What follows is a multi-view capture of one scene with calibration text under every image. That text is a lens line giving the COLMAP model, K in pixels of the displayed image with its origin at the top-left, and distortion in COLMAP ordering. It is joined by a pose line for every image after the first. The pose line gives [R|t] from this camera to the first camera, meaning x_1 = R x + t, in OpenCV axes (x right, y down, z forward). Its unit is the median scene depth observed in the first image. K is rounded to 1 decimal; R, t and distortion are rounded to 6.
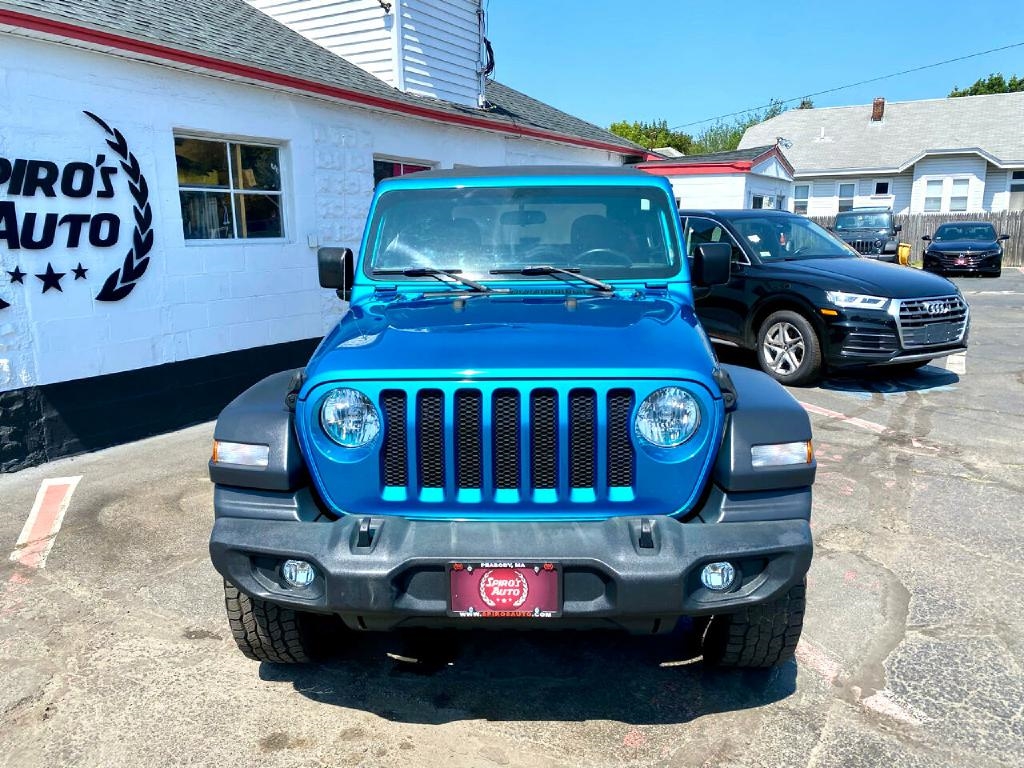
lens RADIAL K [[773.7, 0, 512.6], [0, 773.7, 387.0], [0, 0, 1]] dist [0.023828, -0.032474]
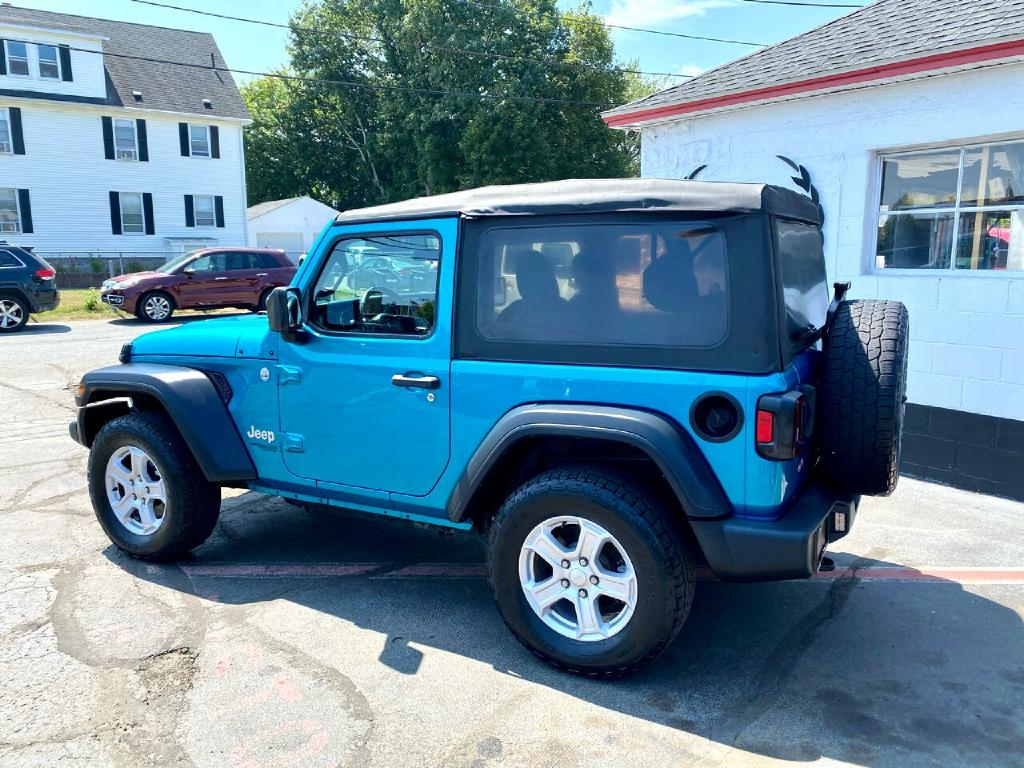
lens RADIAL K [[773.7, 0, 508.0], [0, 773.7, 384.2], [0, 0, 1]] dist [0.023828, -0.032474]
pose [[-0.430255, 0.162421, -0.887975, 0.717856], [-0.170671, 0.951302, 0.256700, -0.261153], [0.886427, 0.261998, -0.381582, 1.184936]]
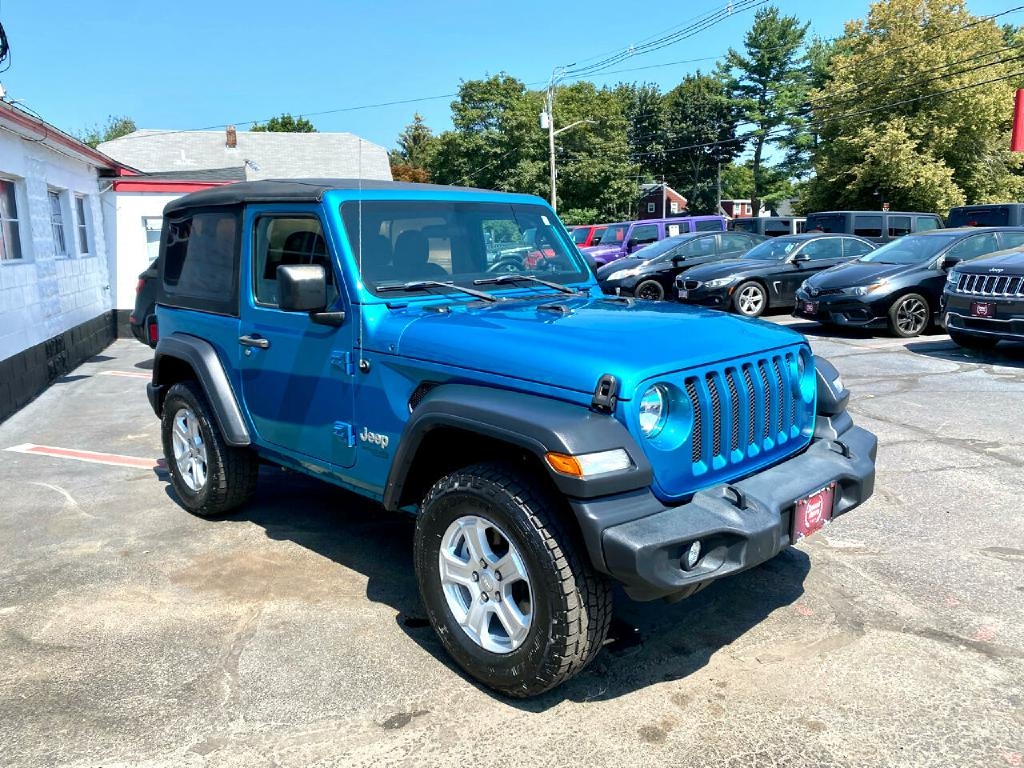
lens RADIAL K [[773.7, 0, 503.0], [0, 773.7, 390.5], [0, 0, 1]] dist [0.023828, -0.032474]
pose [[0.694924, -0.140997, 0.705124, -0.527500], [0.157716, 0.986597, 0.041846, -0.031396], [-0.701574, 0.082130, 0.707848, 0.179528]]
